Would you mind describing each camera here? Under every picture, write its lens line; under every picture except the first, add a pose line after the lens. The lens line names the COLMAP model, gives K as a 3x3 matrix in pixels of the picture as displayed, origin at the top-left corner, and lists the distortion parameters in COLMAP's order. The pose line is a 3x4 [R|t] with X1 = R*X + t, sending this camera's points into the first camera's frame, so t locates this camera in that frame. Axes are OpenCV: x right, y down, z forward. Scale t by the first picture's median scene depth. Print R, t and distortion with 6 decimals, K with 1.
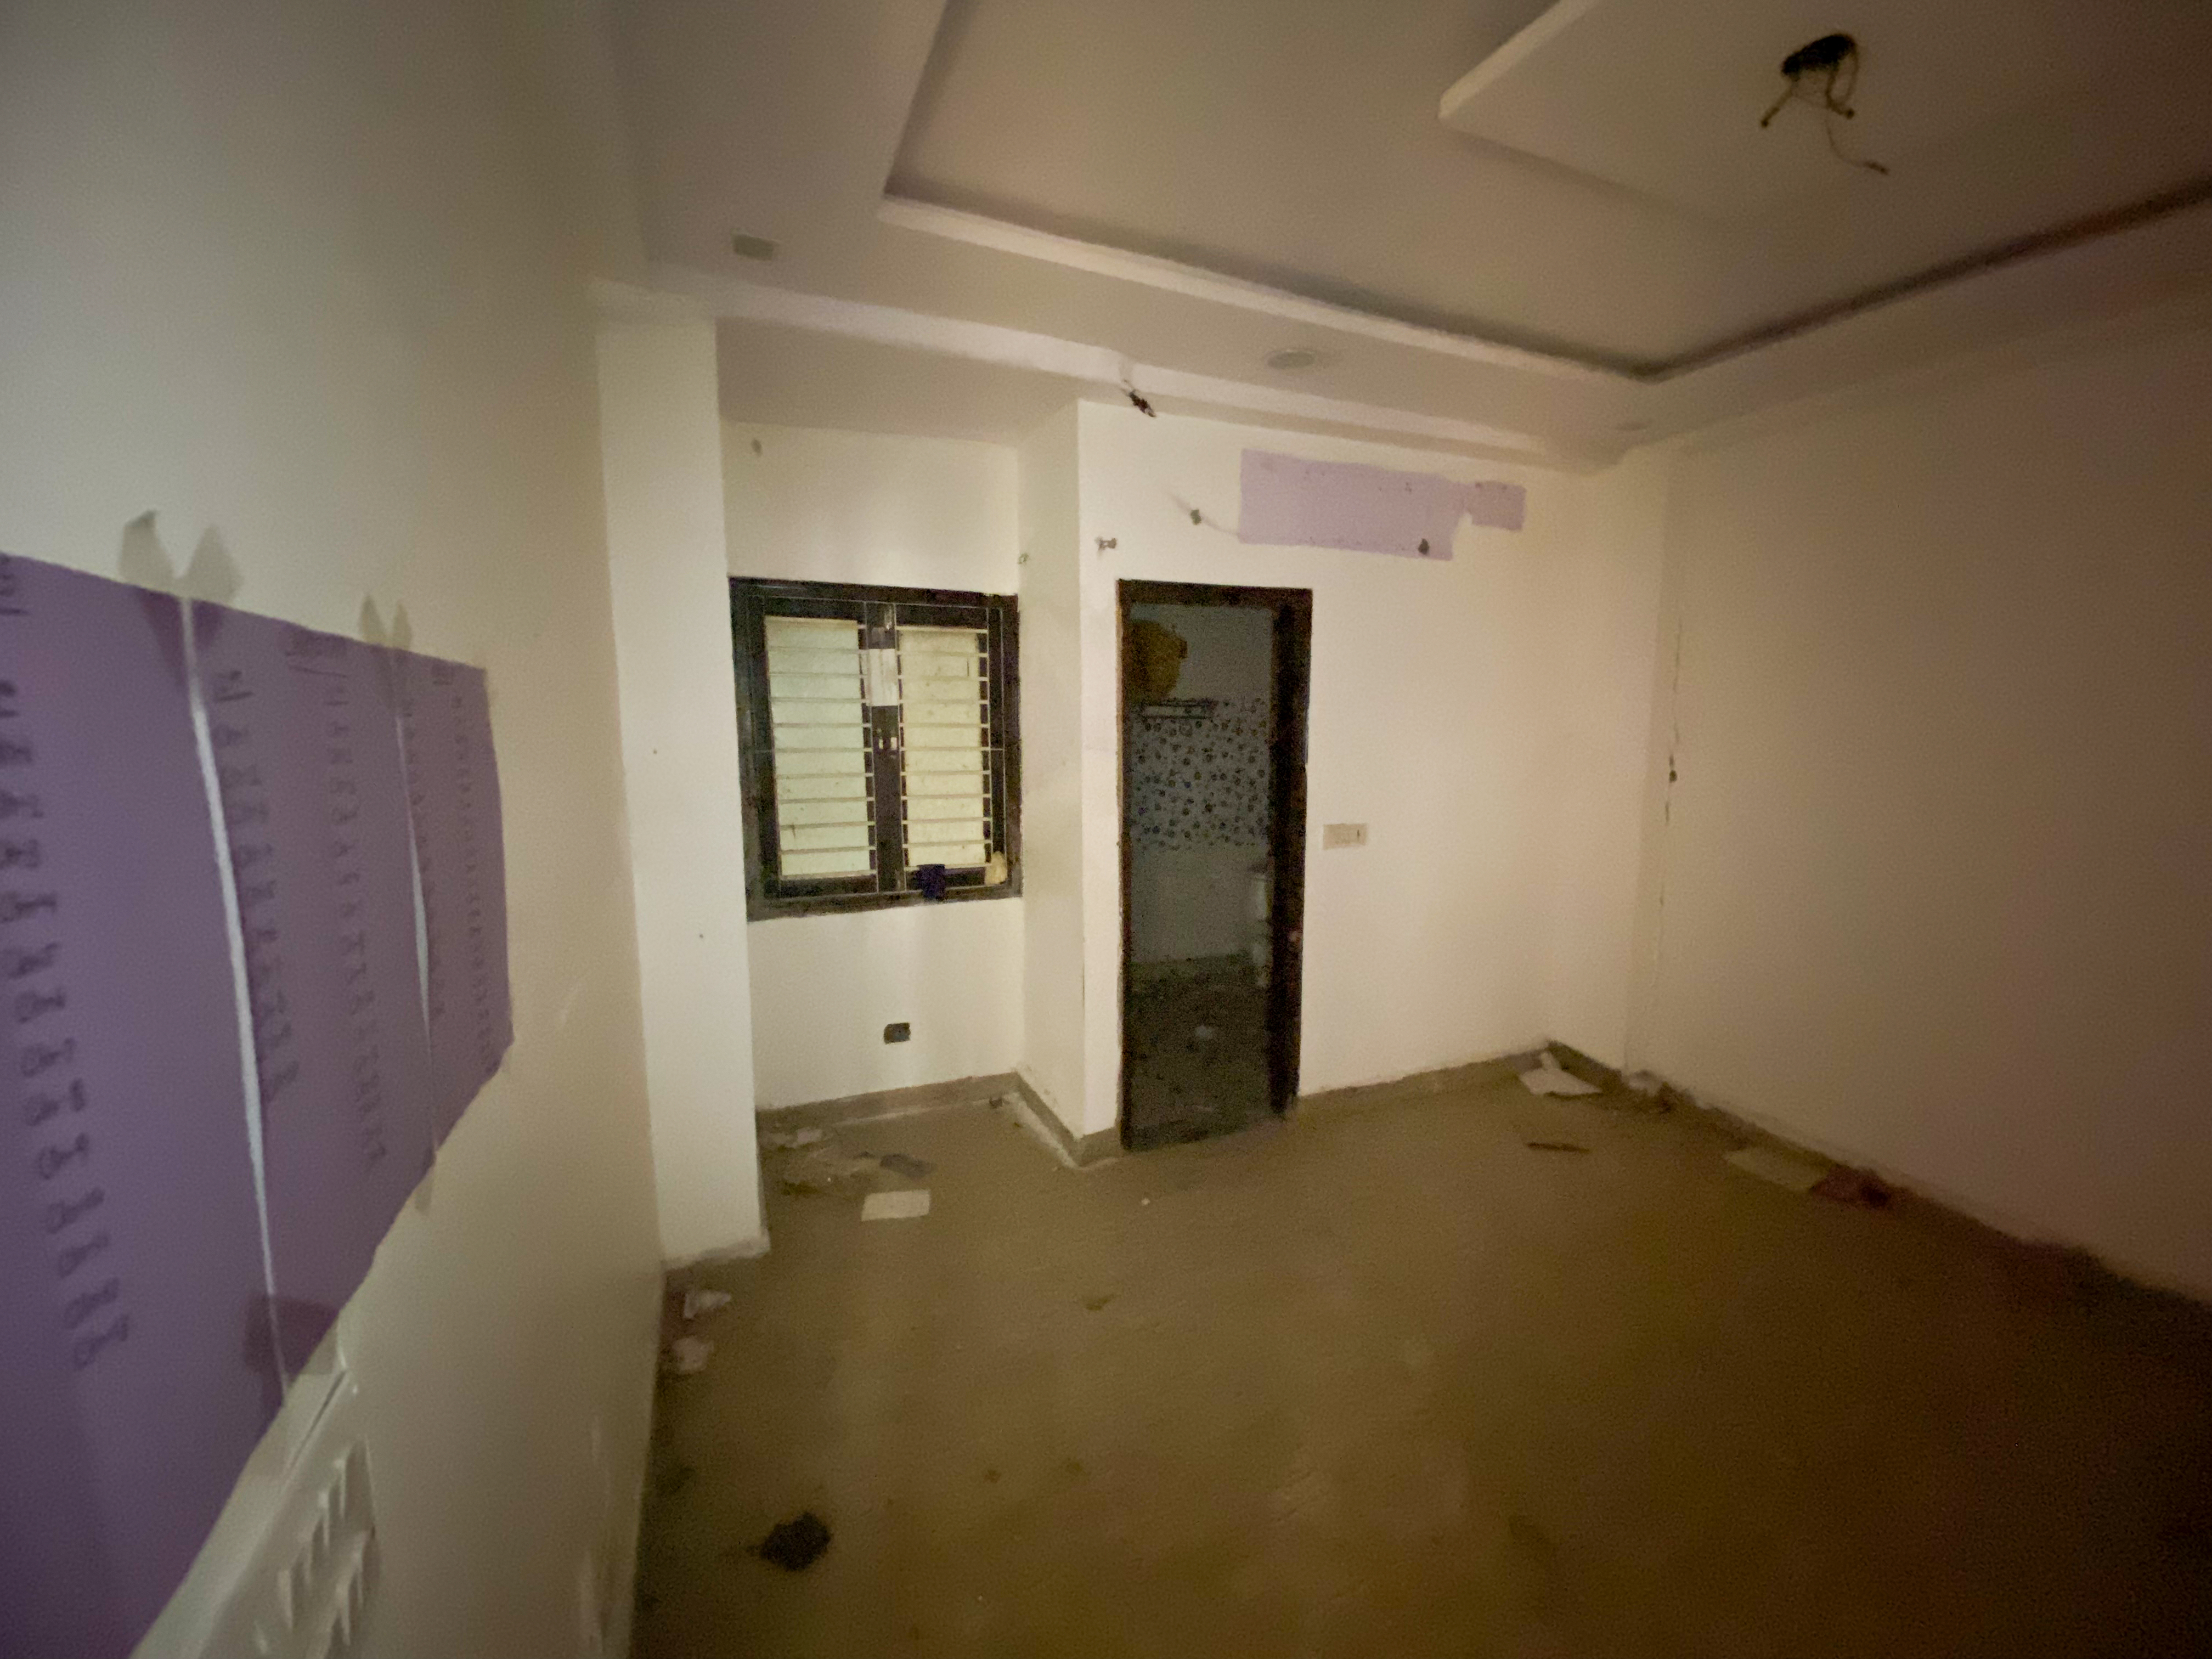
lens RADIAL K [[930.9, 0, 1106.0], [0, 930.9, 829.5], [0, 0, 1]] dist [0.019762, 0.000016]
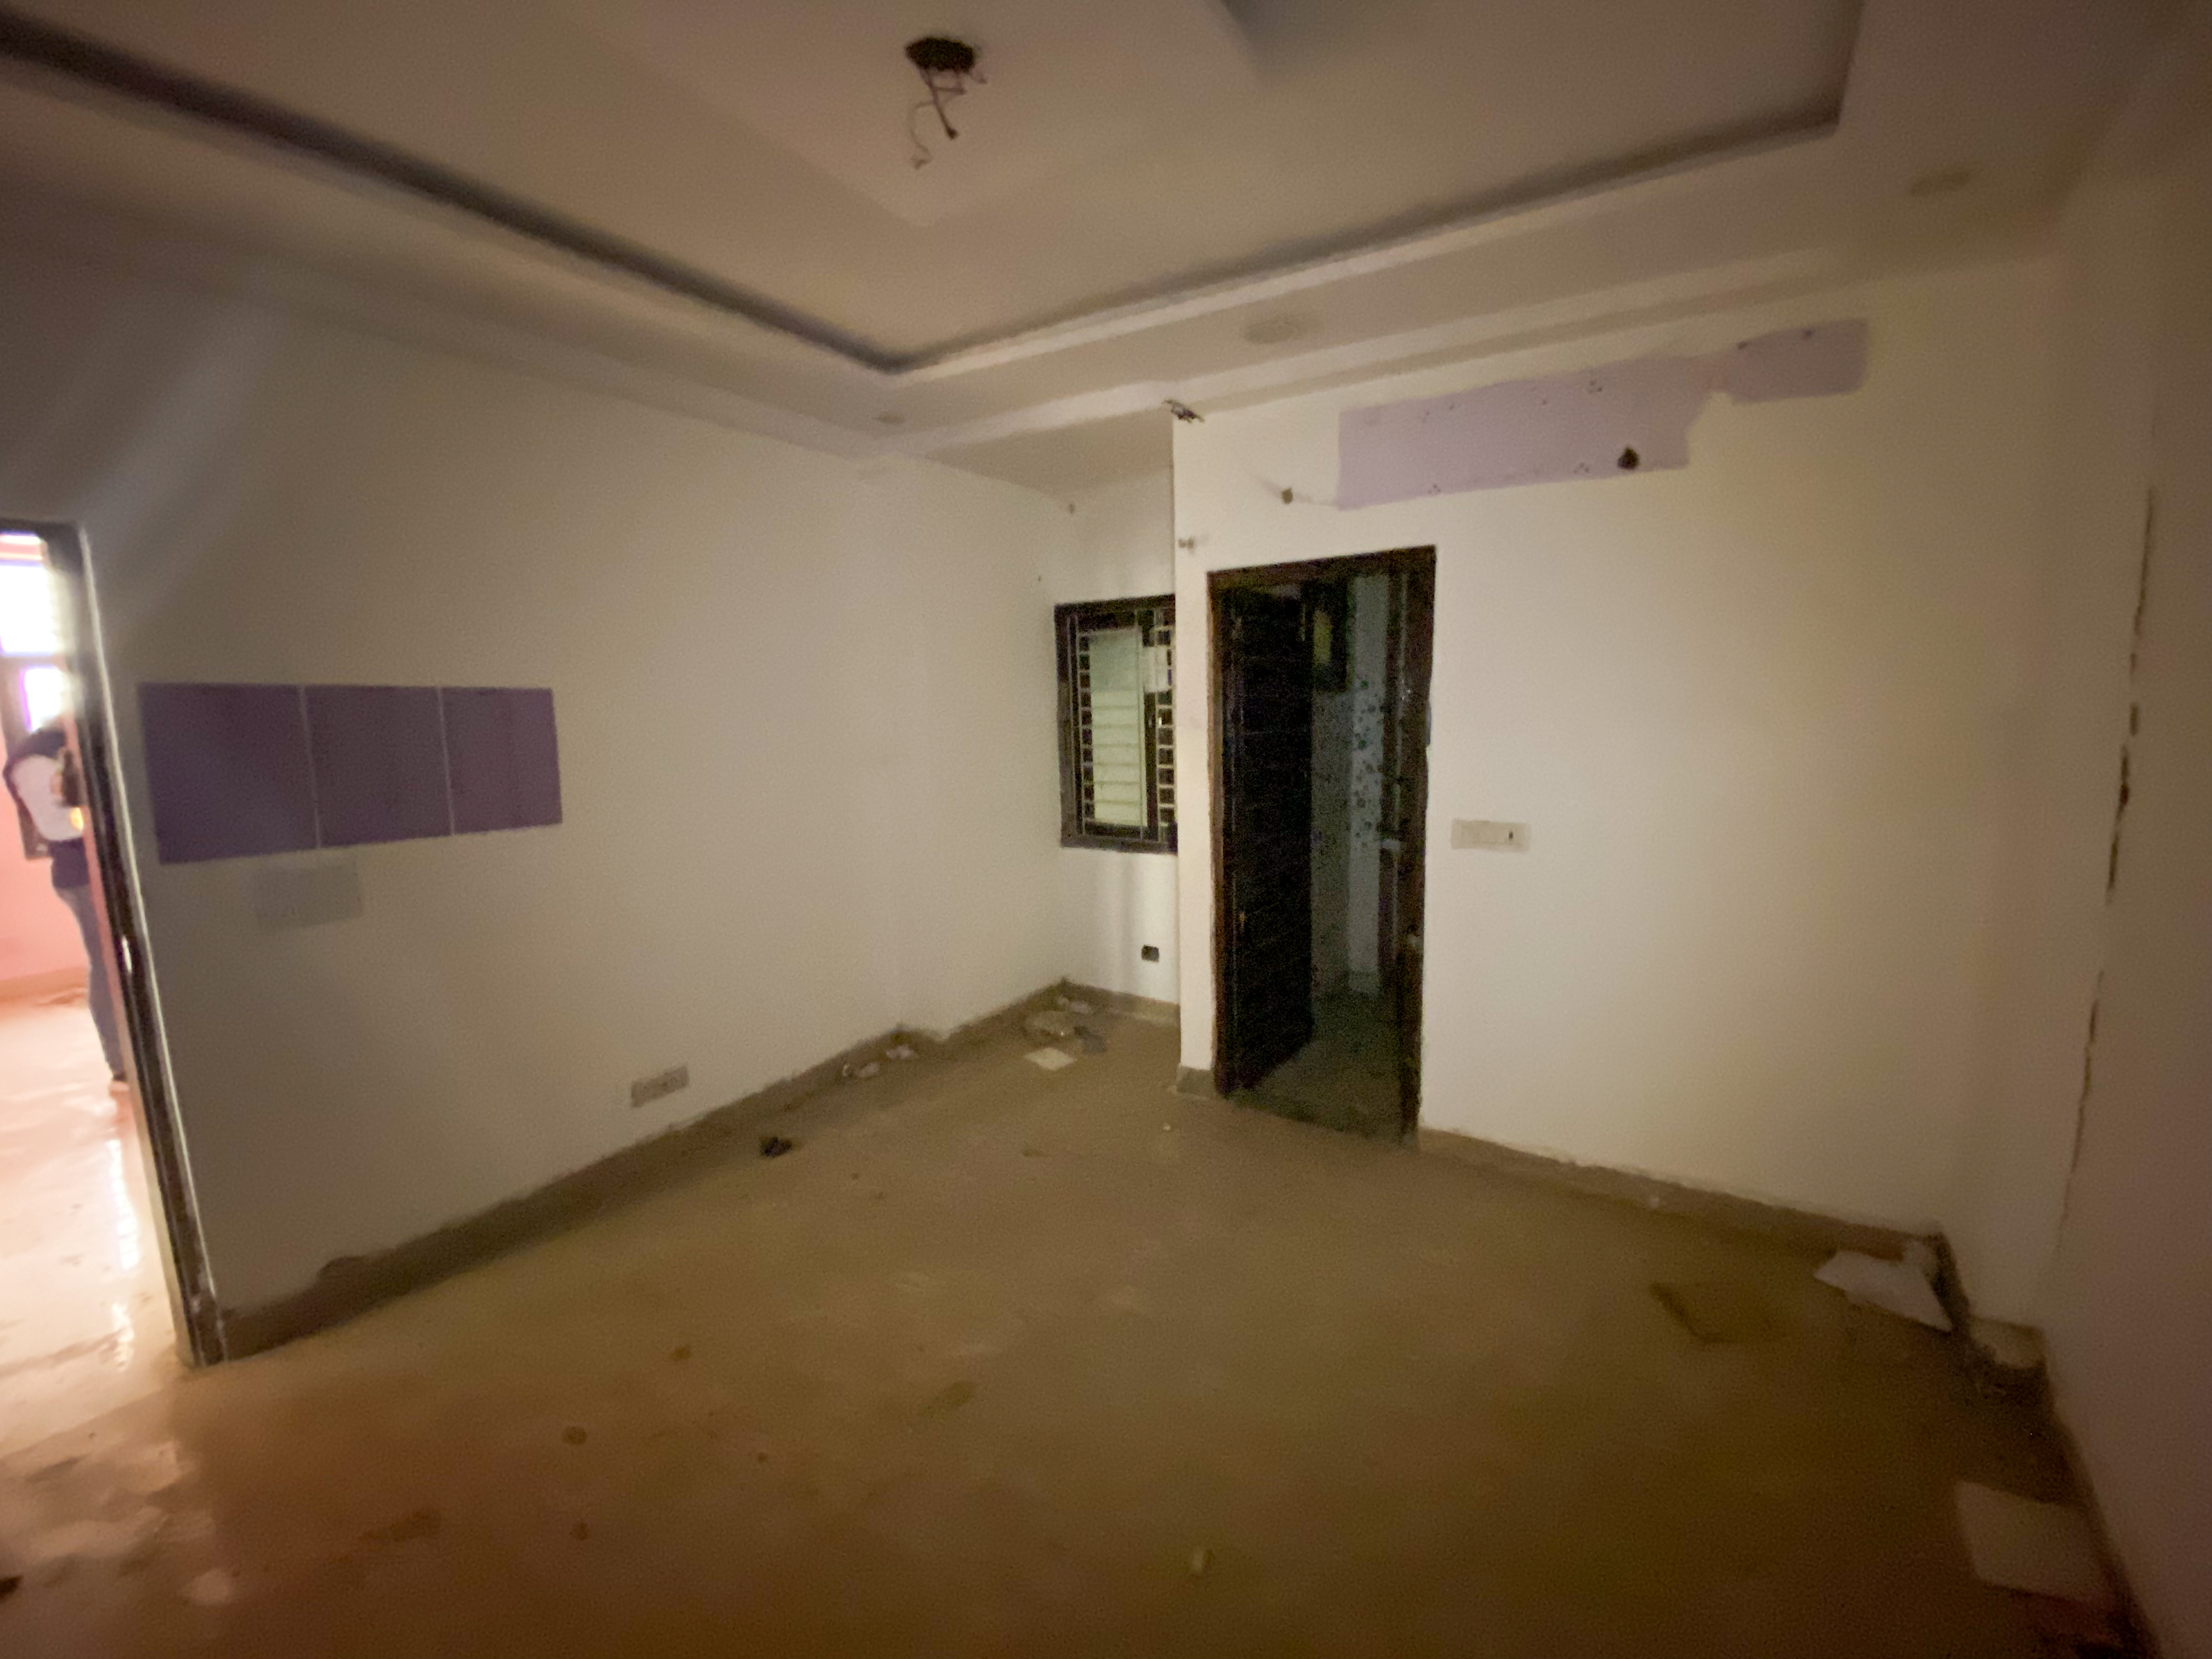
lens RADIAL K [[904.6, 0, 1110.0], [0, 904.6, 838.1], [0, 0, 1]] dist [0.001682, -0.013711]
pose [[0.546317, 0.109624, -0.830373, 0.774401], [-0.090112, 0.993336, 0.071852, -0.019603], [0.832717, 0.035572, 0.552555, 0.289065]]
